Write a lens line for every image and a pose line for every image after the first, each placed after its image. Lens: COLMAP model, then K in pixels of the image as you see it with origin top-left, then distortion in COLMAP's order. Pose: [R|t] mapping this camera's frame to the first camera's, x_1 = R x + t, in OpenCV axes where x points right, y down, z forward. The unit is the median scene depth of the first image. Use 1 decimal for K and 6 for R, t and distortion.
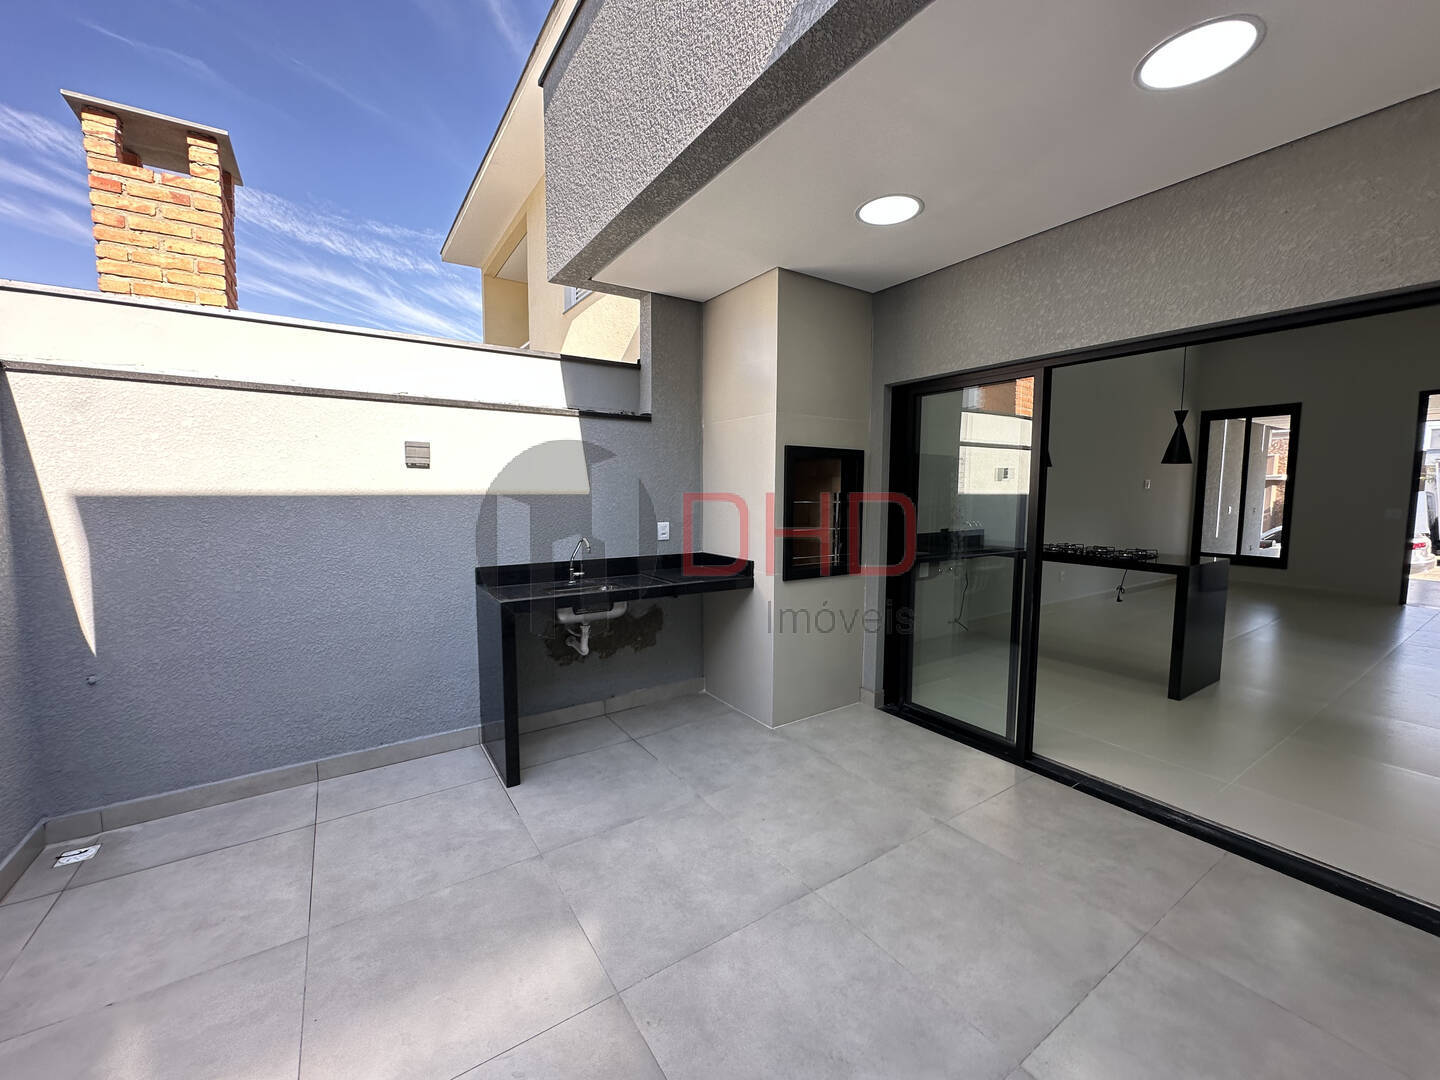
lens RADIAL K [[574.6, 0, 720.0], [0, 574.6, 540.0], [0, 0, 1]] dist [-0.007654, 0.000607]
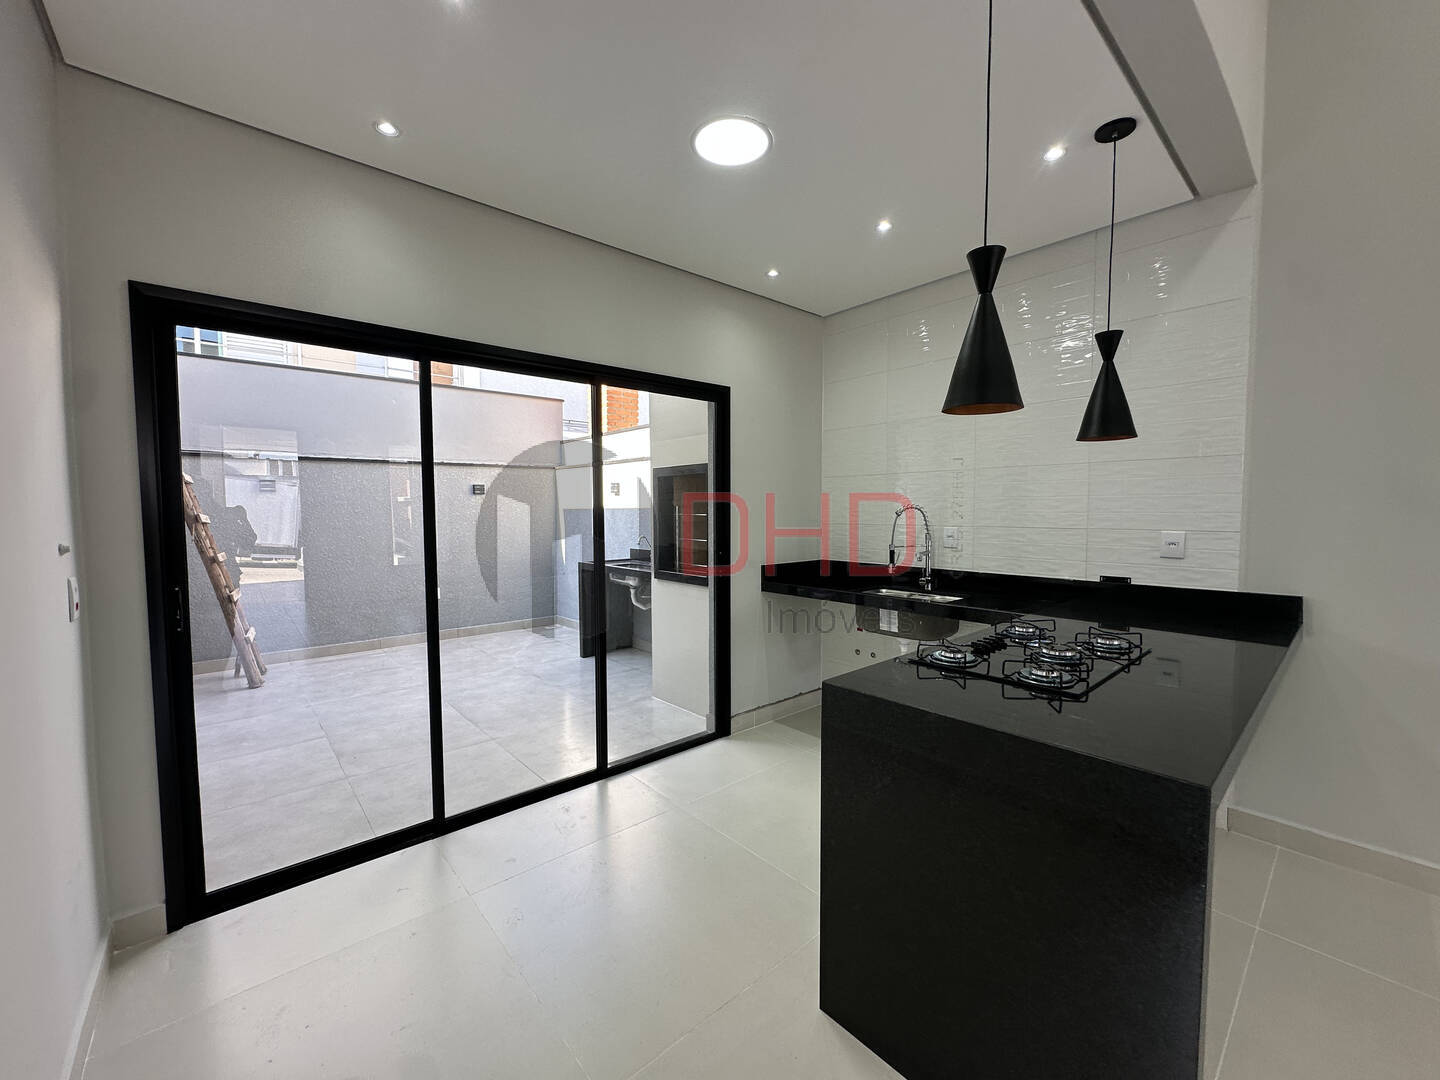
lens RADIAL K [[574.6, 0, 720.0], [0, 574.6, 540.0], [0, 0, 1]] dist [-0.007654, 0.000607]
pose [[0.131907, 0.048691, -0.990066, 1.482065], [-0.081216, 0.995966, 0.038160, -0.075388], [0.987929, 0.075376, 0.135329, 1.070042]]
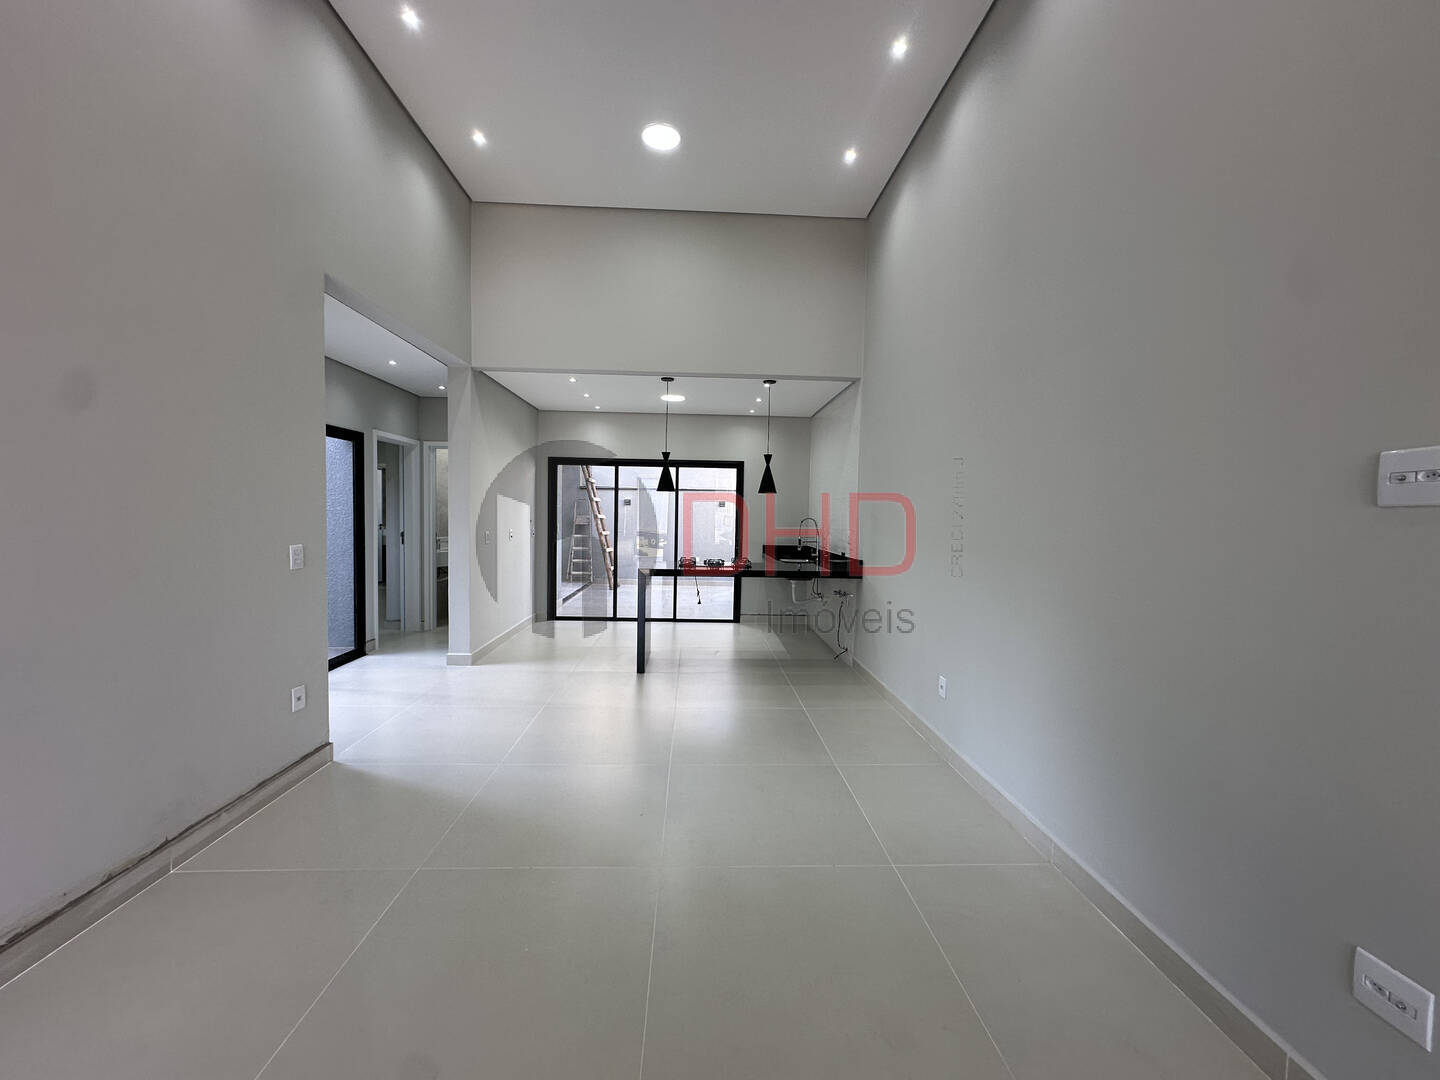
lens RADIAL K [[574.6, 0, 720.0], [0, 574.6, 540.0], [0, 0, 1]] dist [-0.007654, 0.000607]
pose [[-0.513023, 0.025793, -0.857987, 2.493092], [-0.096102, 0.991538, 0.087271, -0.200150], [0.852978, 0.127227, -0.506204, 2.380068]]
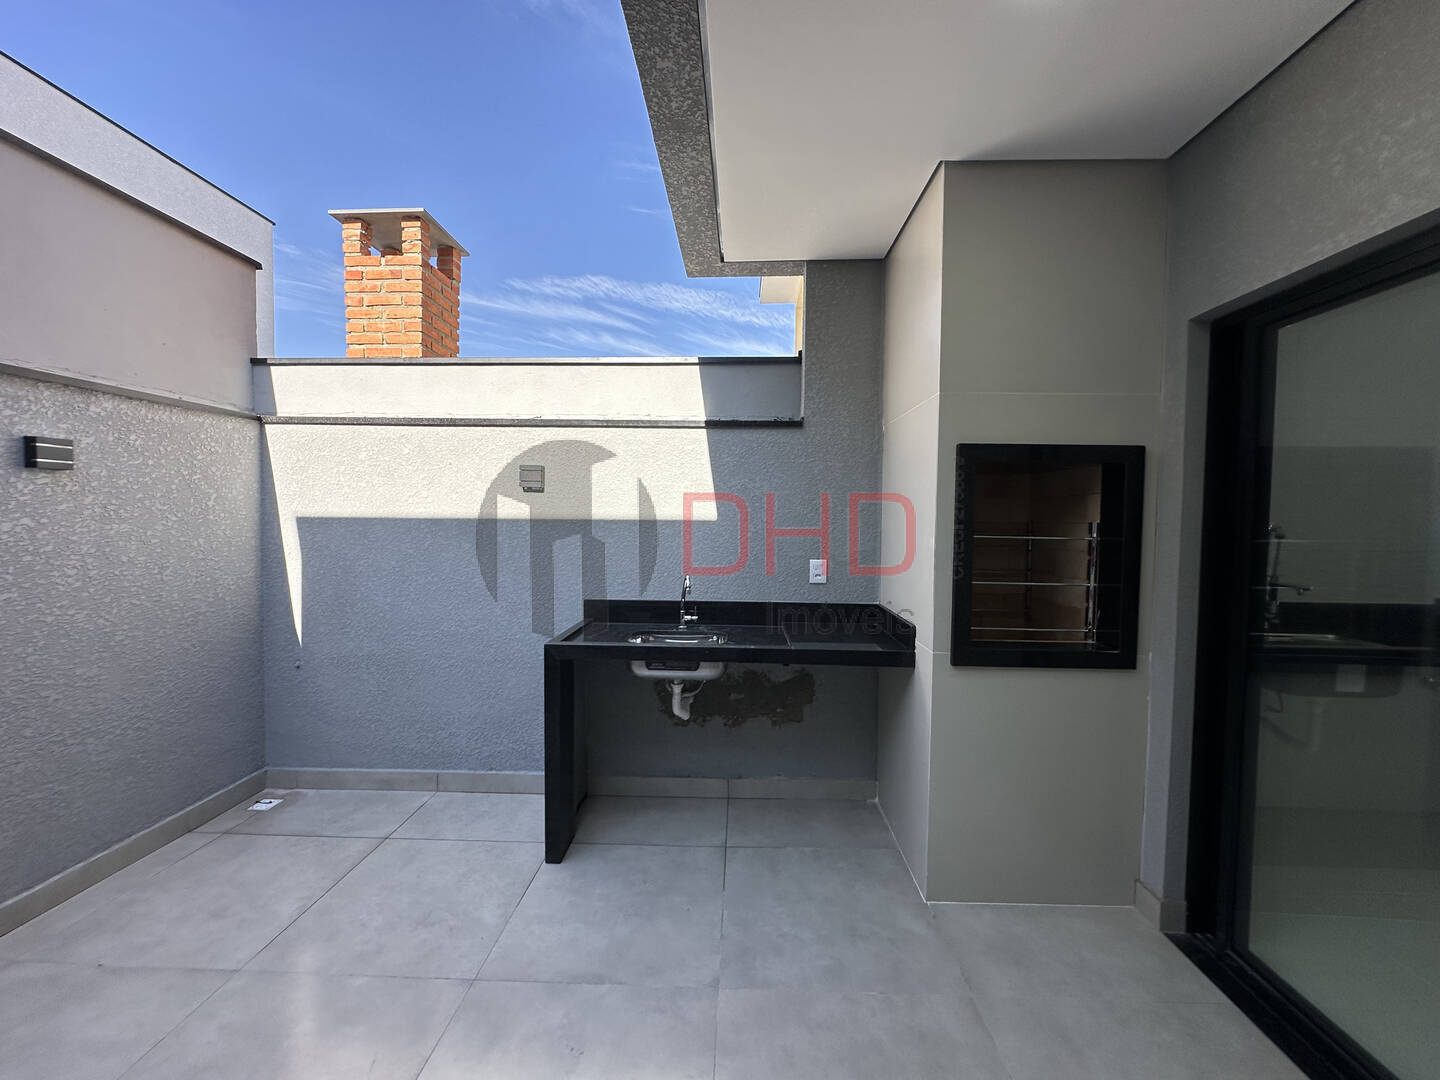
lens RADIAL K [[574.6, 0, 720.0], [0, 574.6, 540.0], [0, 0, 1]] dist [-0.007654, 0.000607]
pose [[0.810250, 0.027907, -0.585419, 0.293642], [-0.057859, 0.997795, -0.032515, -0.030685], [0.583221, 0.060217, 0.810078, 0.393295]]
